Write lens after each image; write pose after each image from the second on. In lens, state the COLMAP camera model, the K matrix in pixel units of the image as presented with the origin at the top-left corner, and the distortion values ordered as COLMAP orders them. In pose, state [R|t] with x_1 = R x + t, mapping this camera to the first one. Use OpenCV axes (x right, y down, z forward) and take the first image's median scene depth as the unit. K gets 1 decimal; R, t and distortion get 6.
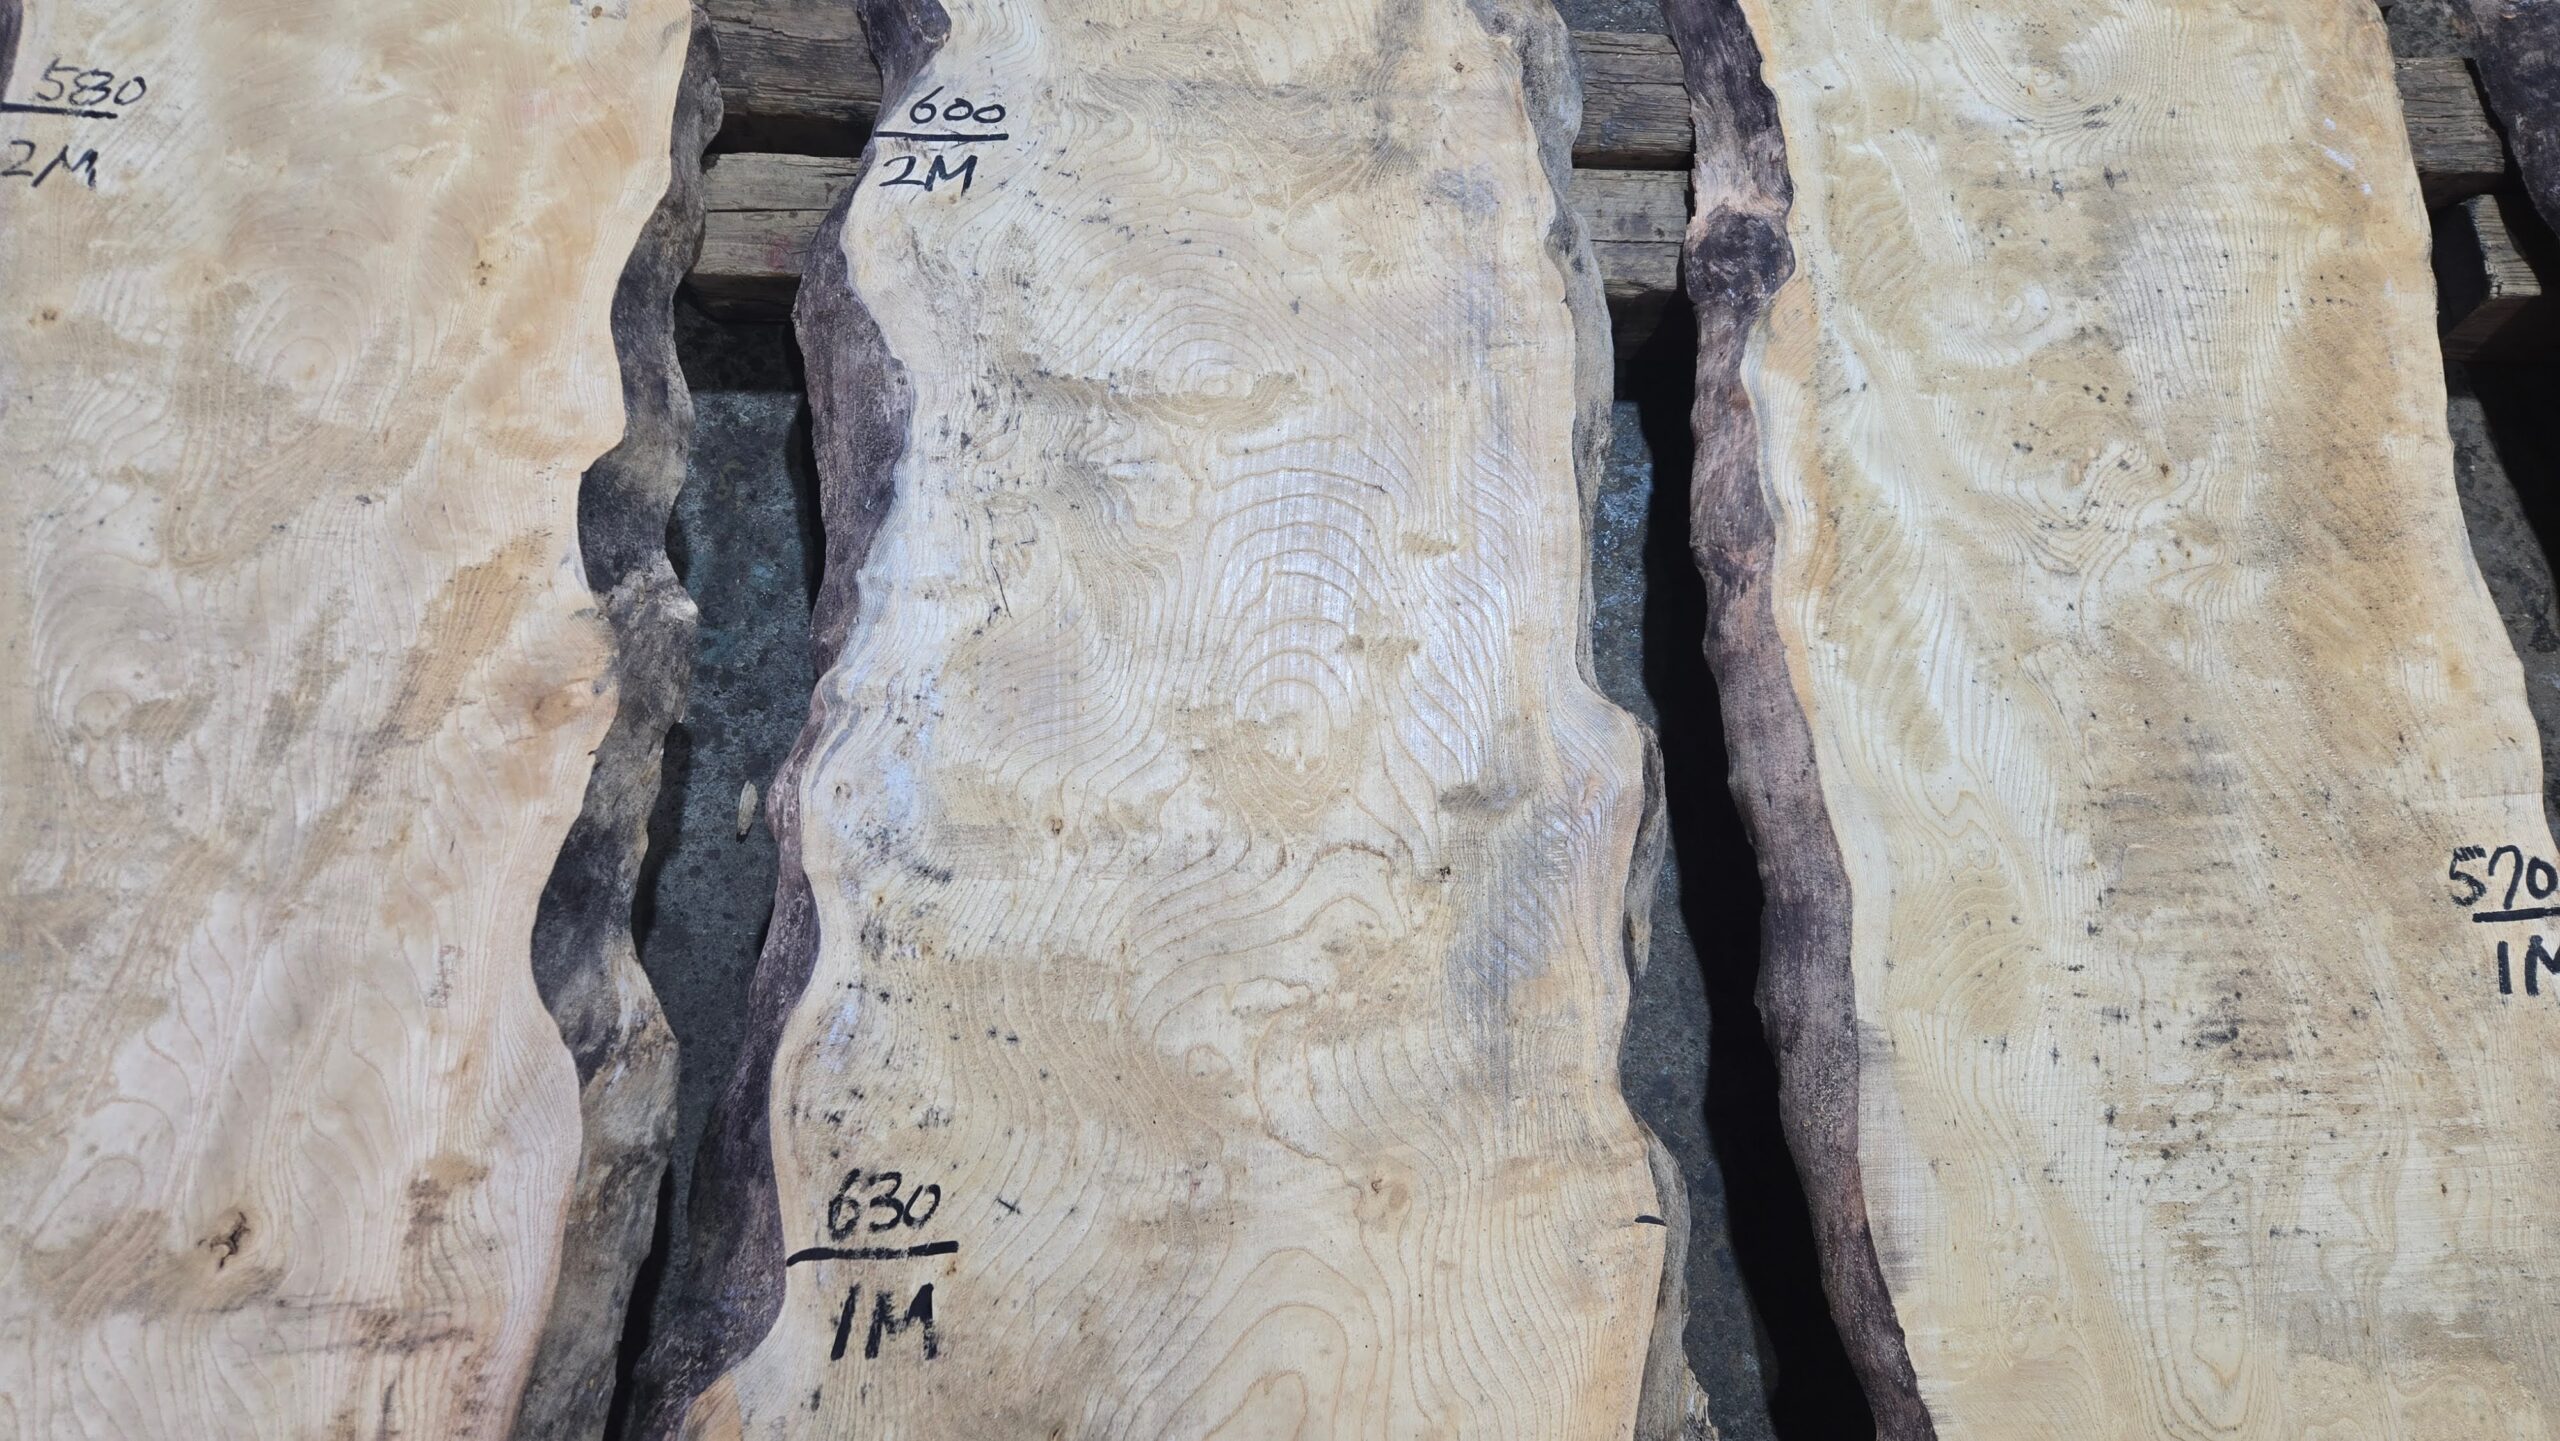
lens RADIAL K [[1702.6, 0, 1266.8], [0, 1702.6, 693.7], [0, 0, 1]] dist [0.078764, -0.063703]
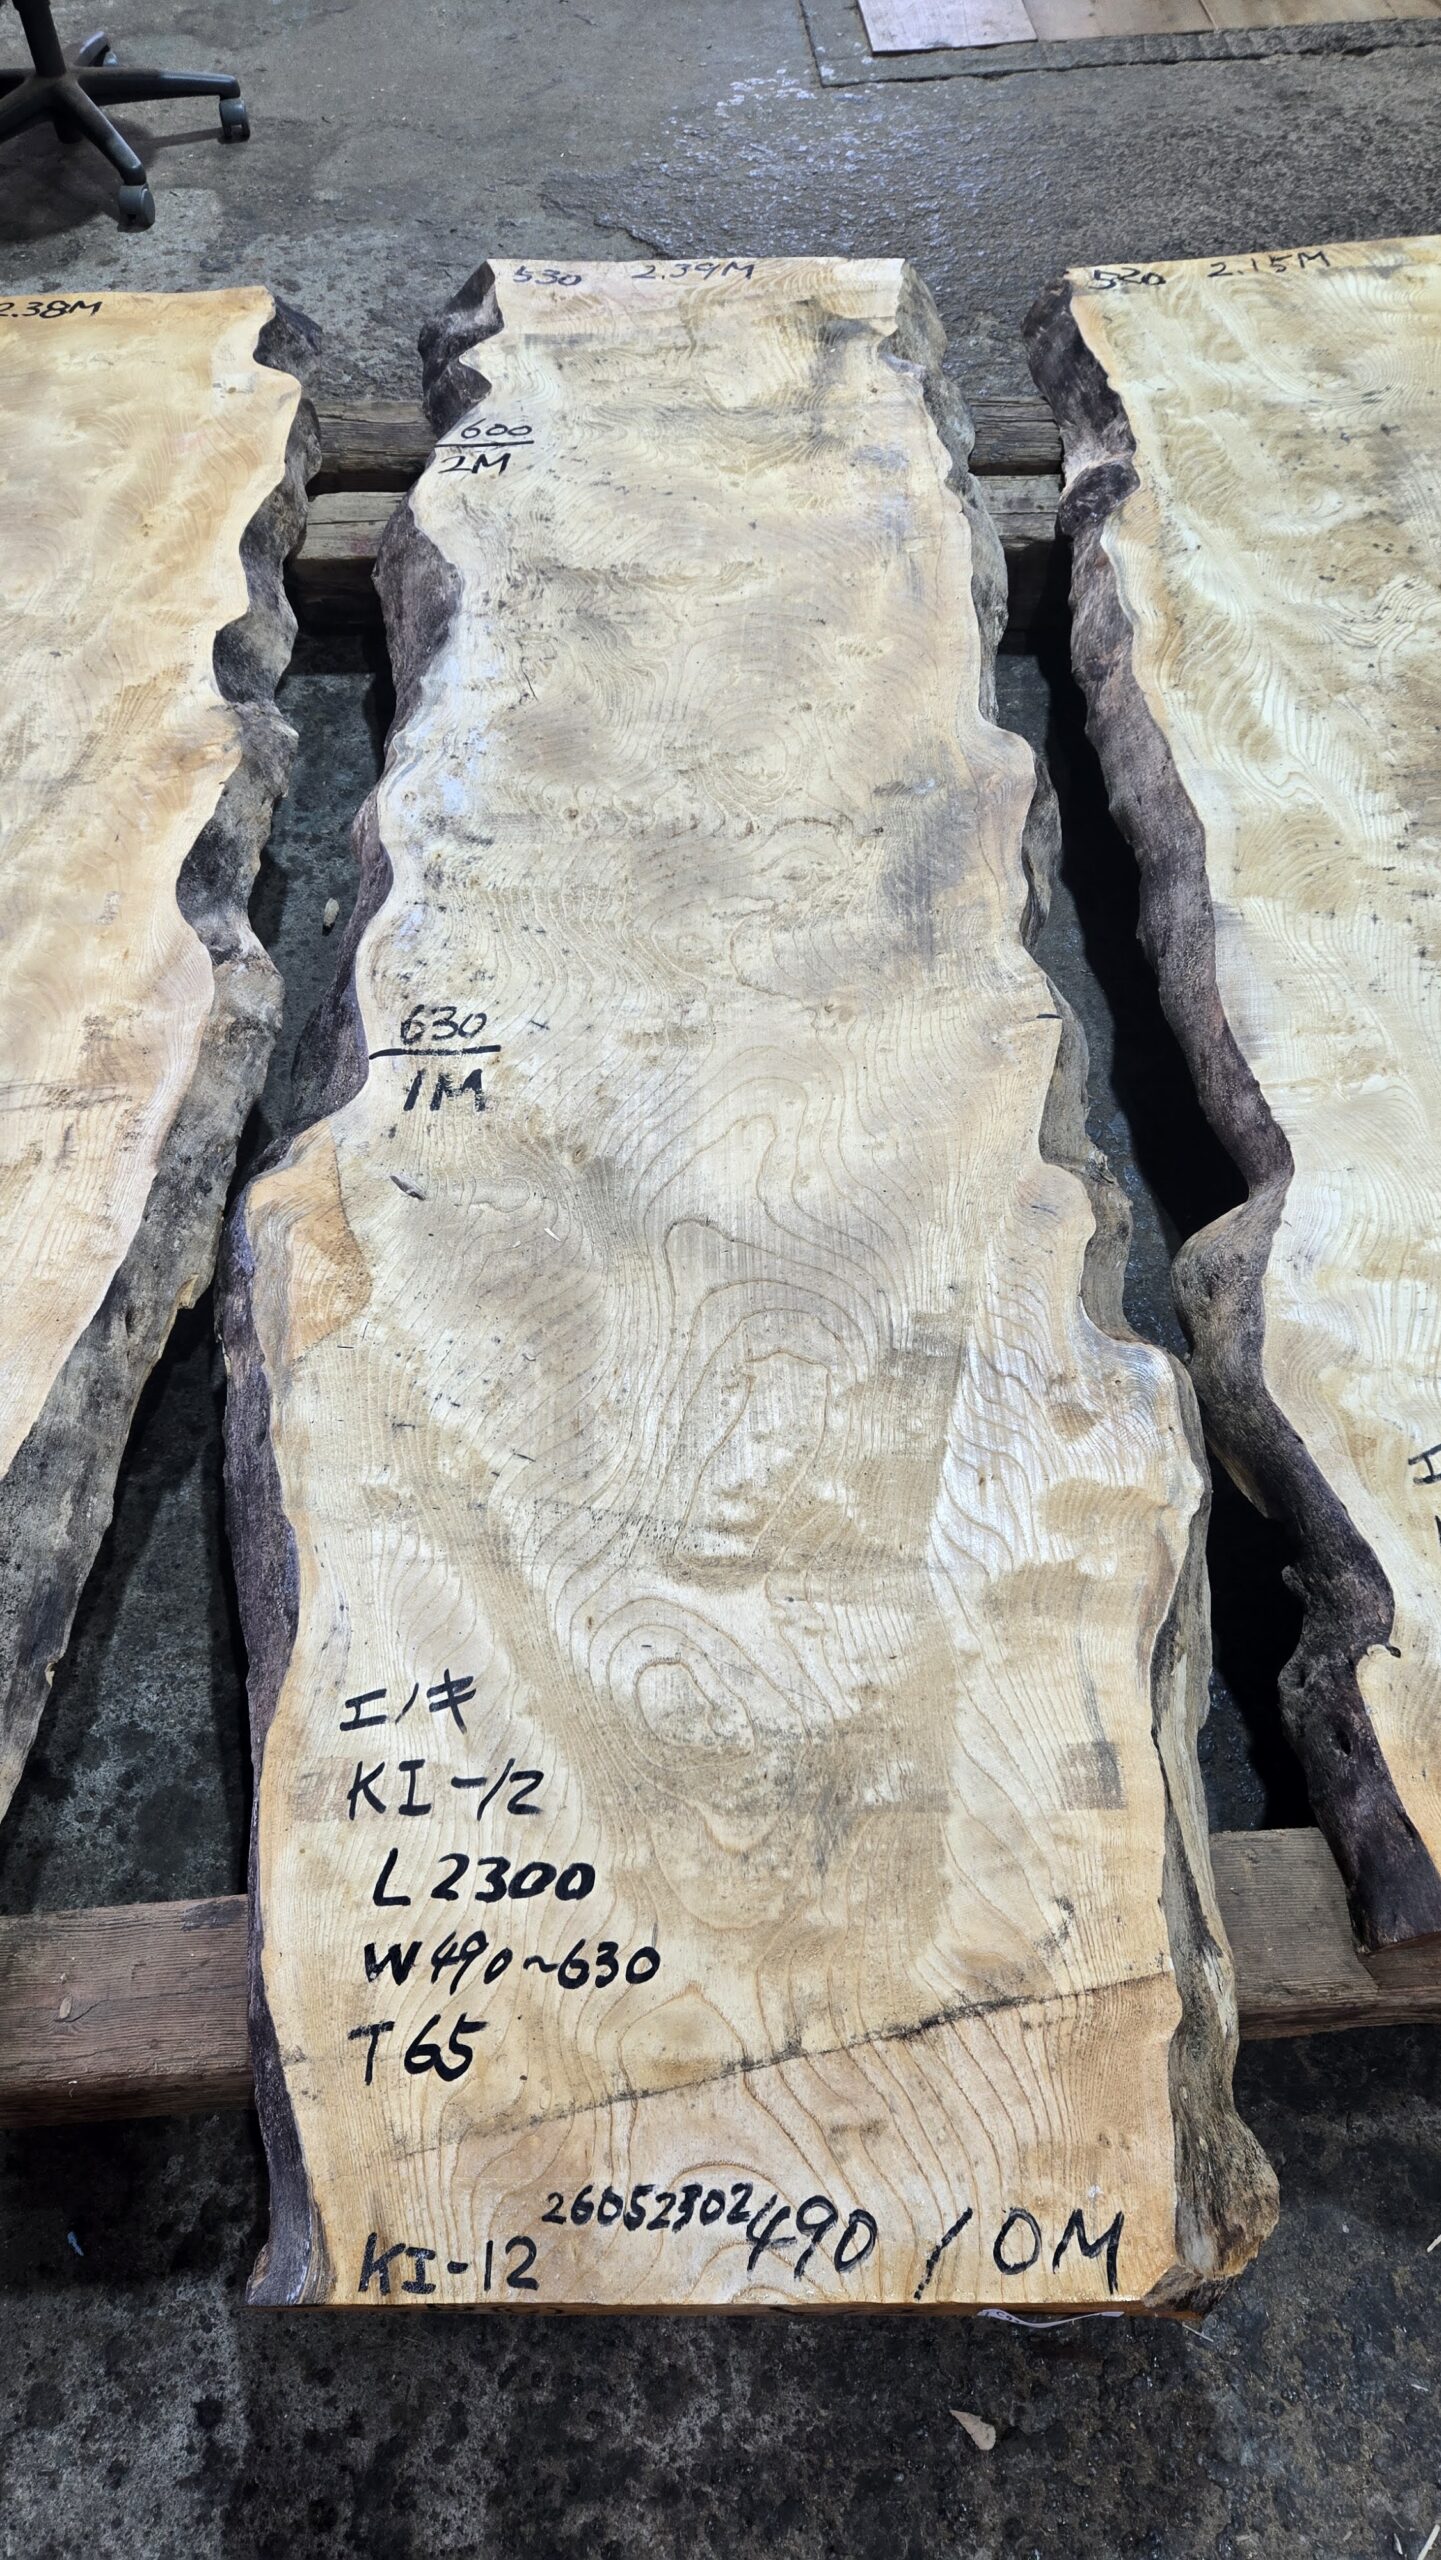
lens RADIAL K [[1702.6, 0, 701.3], [0, 1702.6, 1276.5], [0, 0, 1]] dist [0.078764, -0.063703]
pose [[0.998177, -0.036811, -0.047829, 0.021438], [0.025289, 0.974642, -0.222335, 0.698855], [0.054801, 0.220720, 0.973796, -0.172341]]
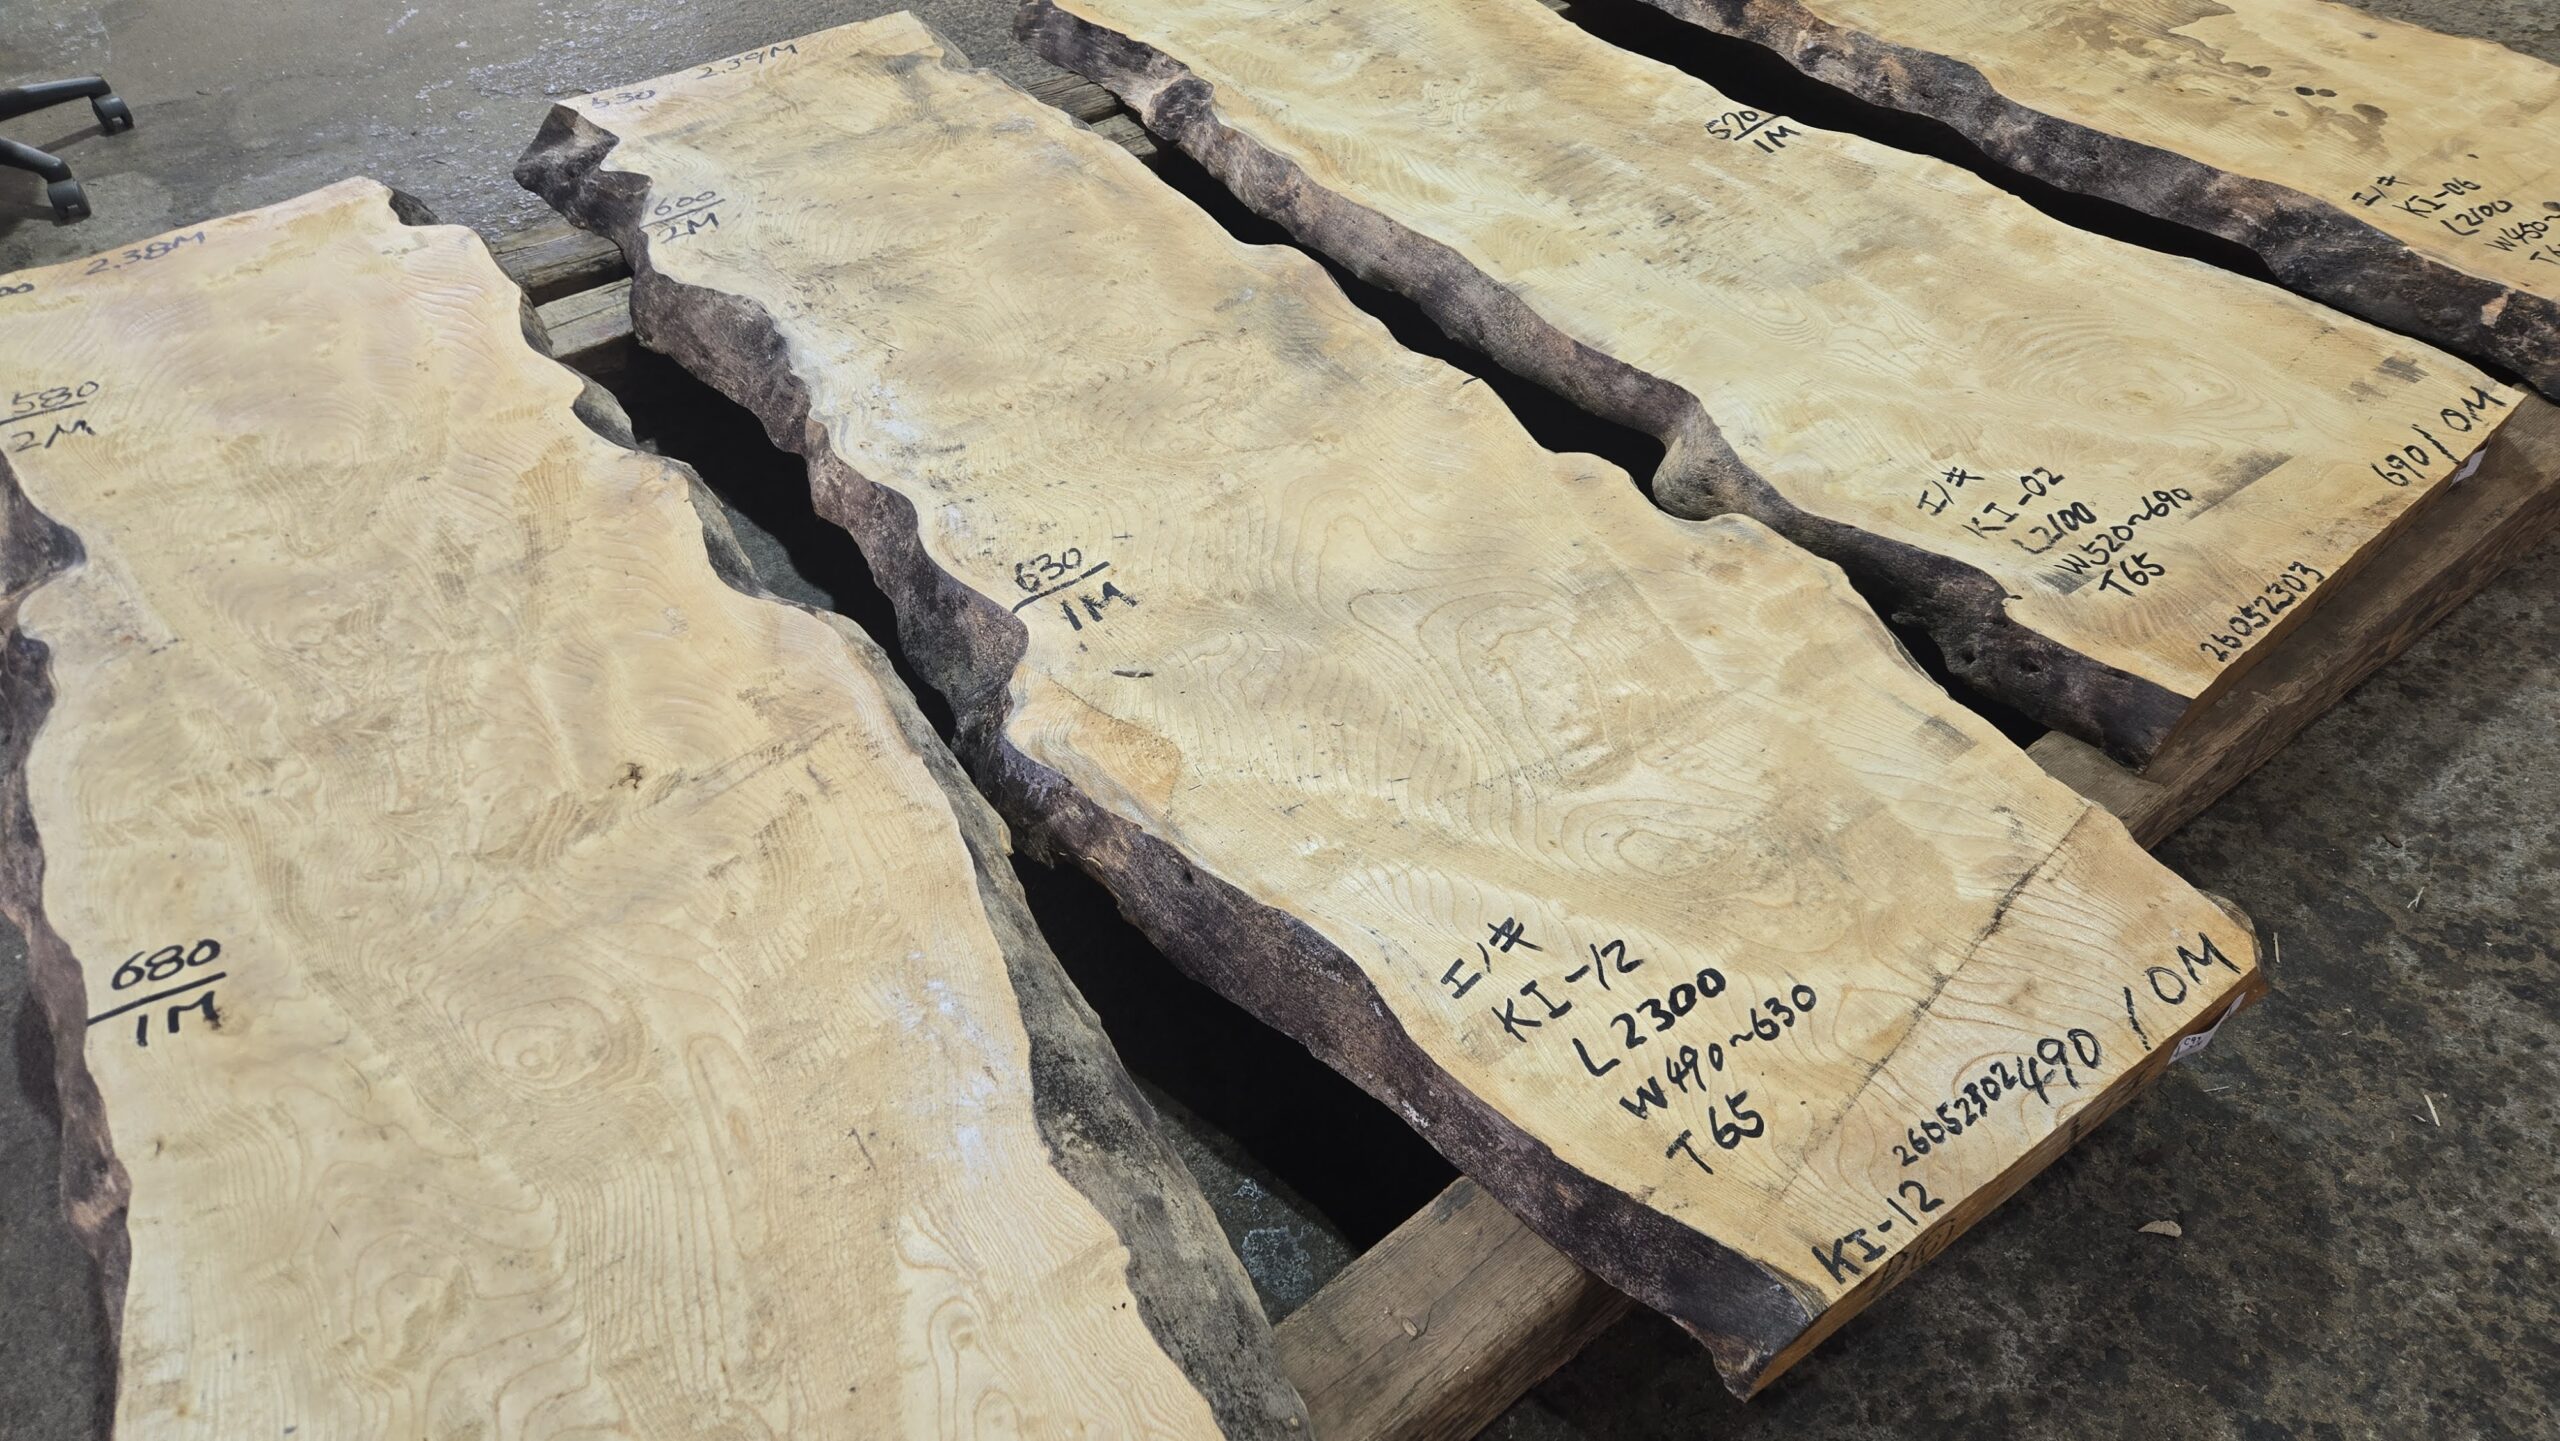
lens RADIAL K [[1702.6, 0, 1253.6], [0, 1702.6, 698.6], [0, 0, 1]] dist [0.078764, -0.063703]
pose [[0.818040, -0.444462, 0.365054, -0.590435], [0.556222, 0.772866, -0.305441, 0.826563], [-0.146381, 0.452914, 0.879455, -0.202863]]
